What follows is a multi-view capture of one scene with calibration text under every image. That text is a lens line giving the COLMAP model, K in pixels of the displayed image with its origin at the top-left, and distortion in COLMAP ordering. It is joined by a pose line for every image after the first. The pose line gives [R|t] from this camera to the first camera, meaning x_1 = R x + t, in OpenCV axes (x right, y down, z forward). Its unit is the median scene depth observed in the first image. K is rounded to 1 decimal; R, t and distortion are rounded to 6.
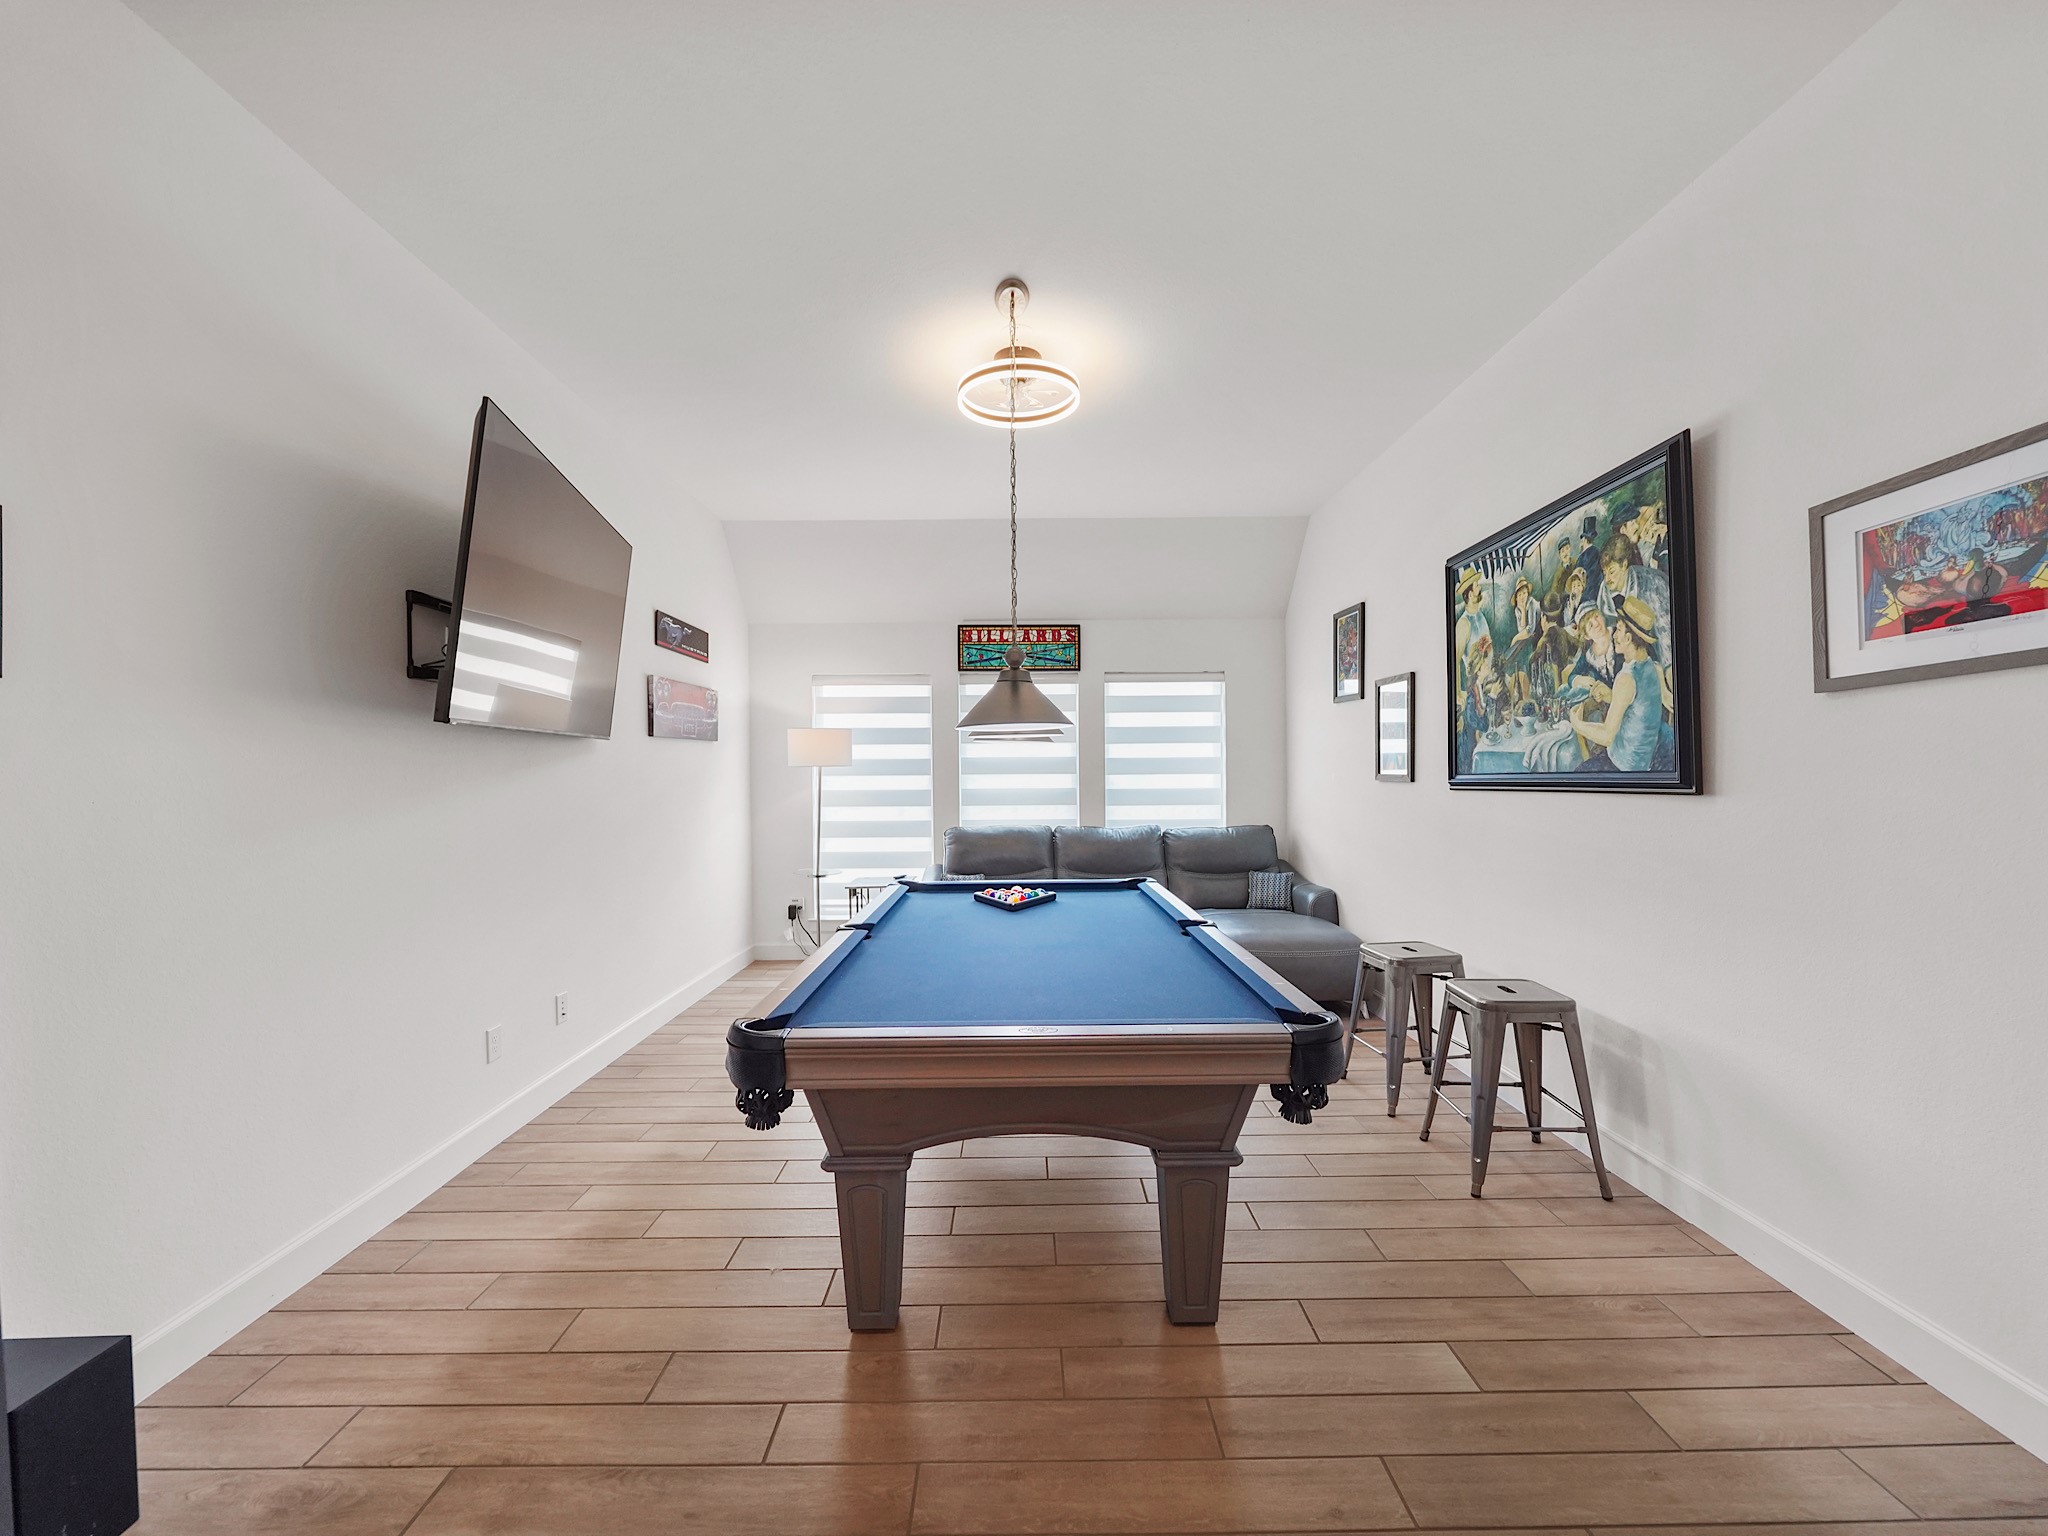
lens RADIAL K [[795.8, 0, 1022.5], [0, 795.8, 786.6], [0, 0, 1]] dist [-0.008771, -0.000157]
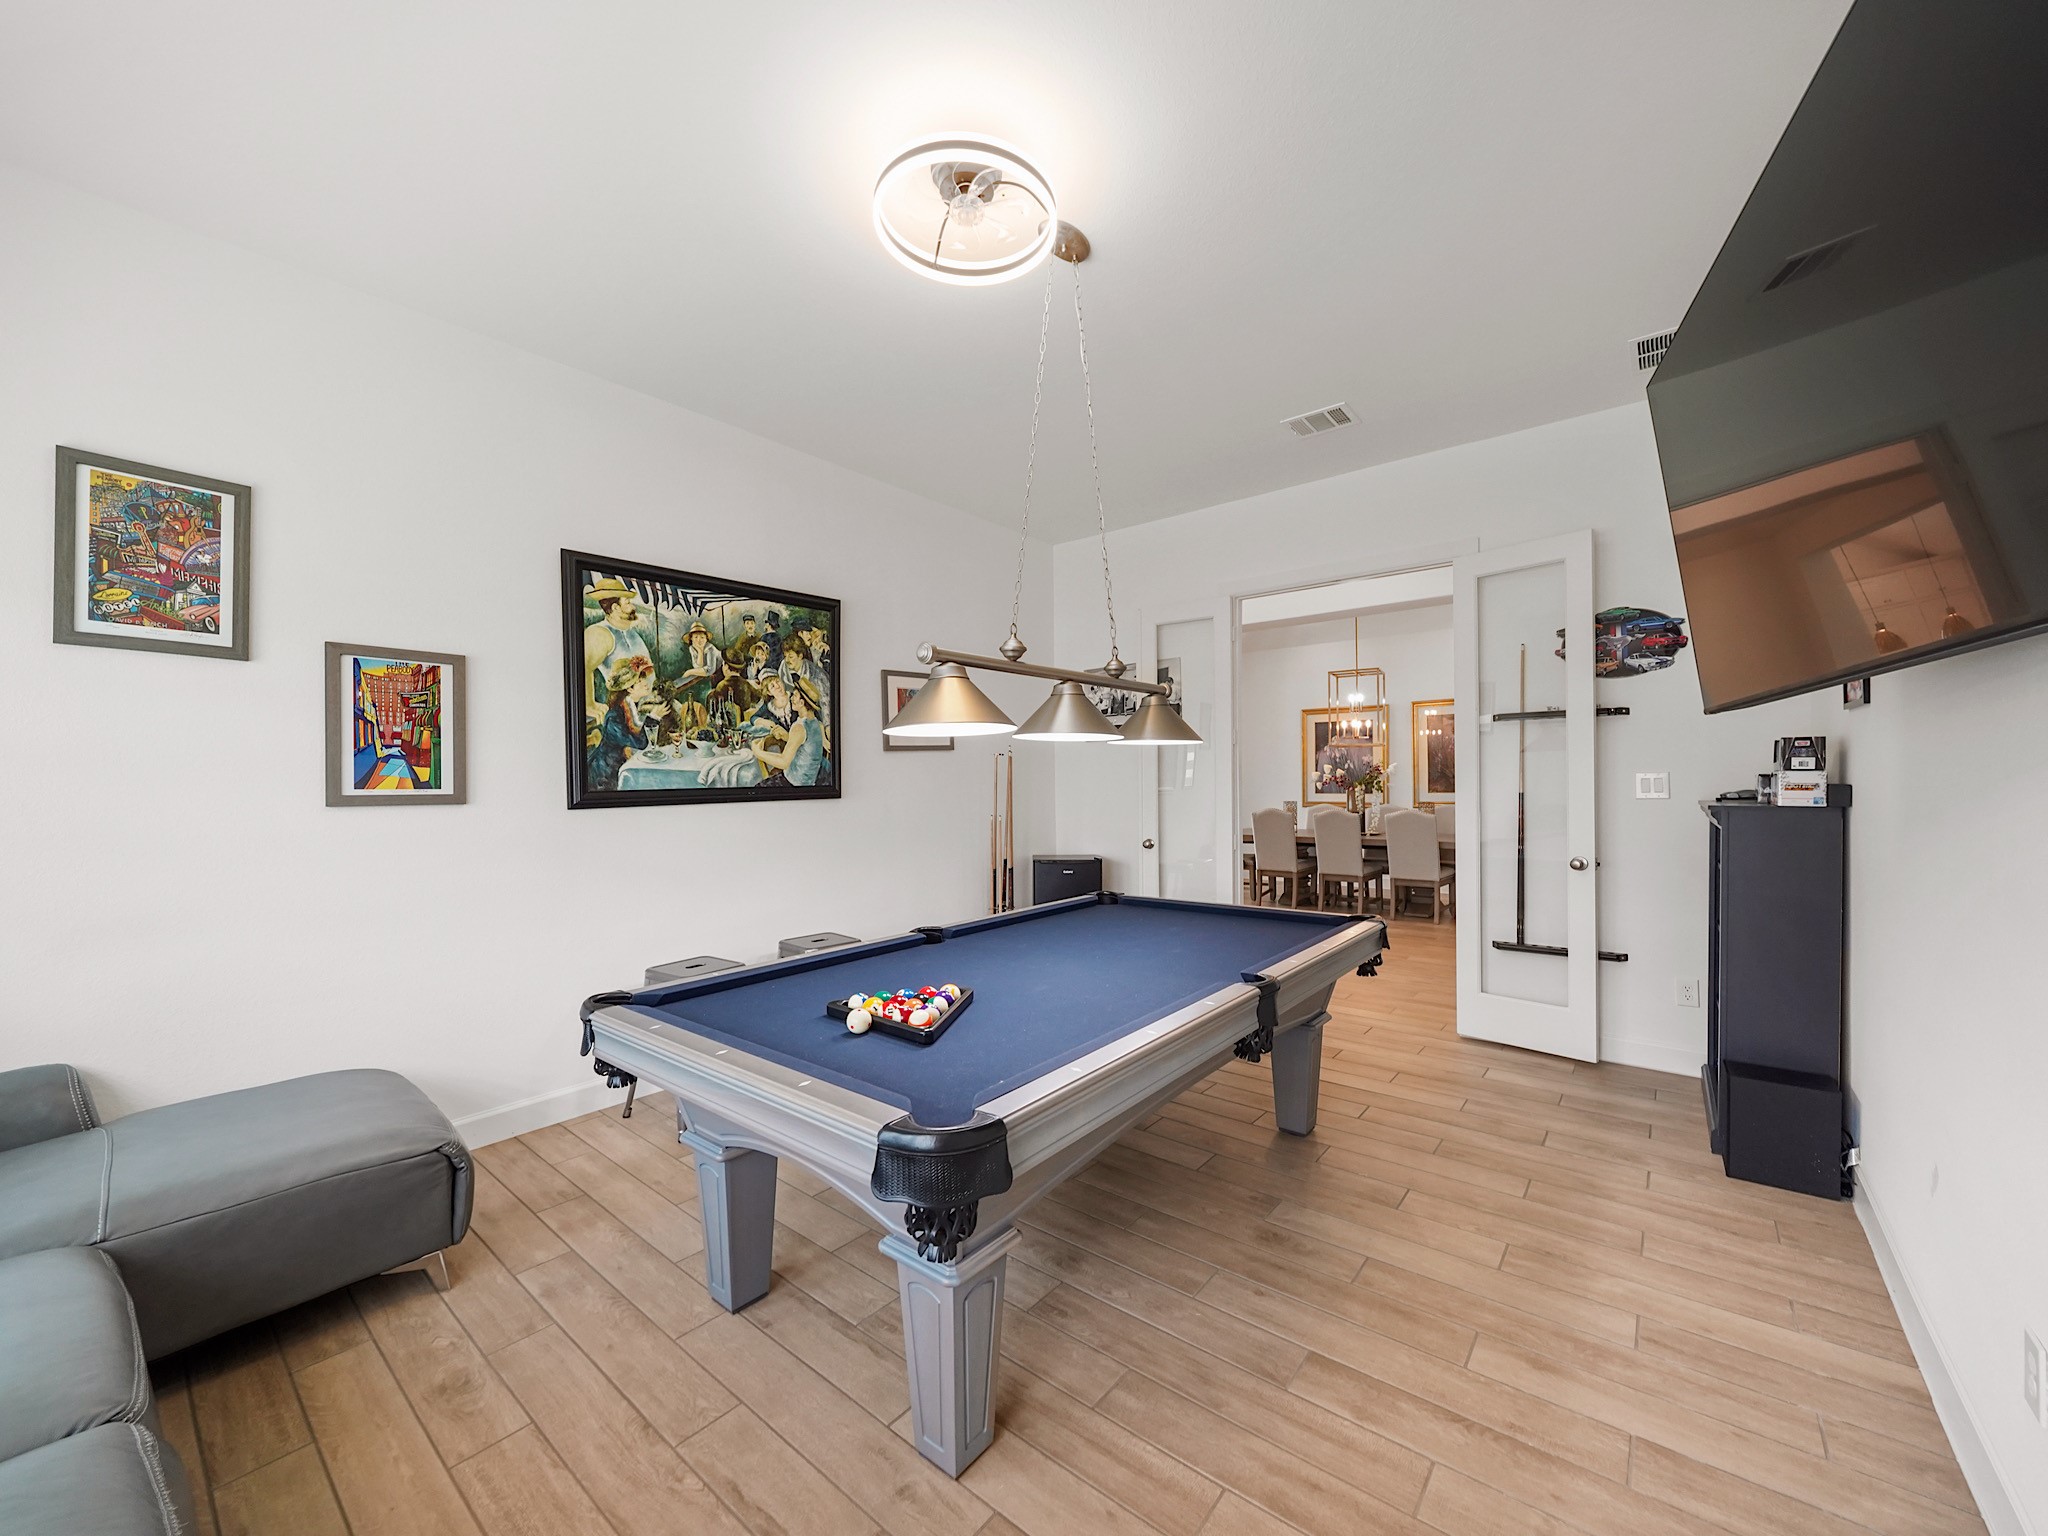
lens RADIAL K [[795.8, 0, 1022.5], [0, 795.8, 786.6], [0, 0, 1]] dist [-0.008771, -0.000157]
pose [[-0.769403, 0.014540, 0.638598, -0.535020], [0.030459, 0.999439, 0.013943, -0.023597], [-0.638037, 0.030179, -0.769414, 1.736789]]
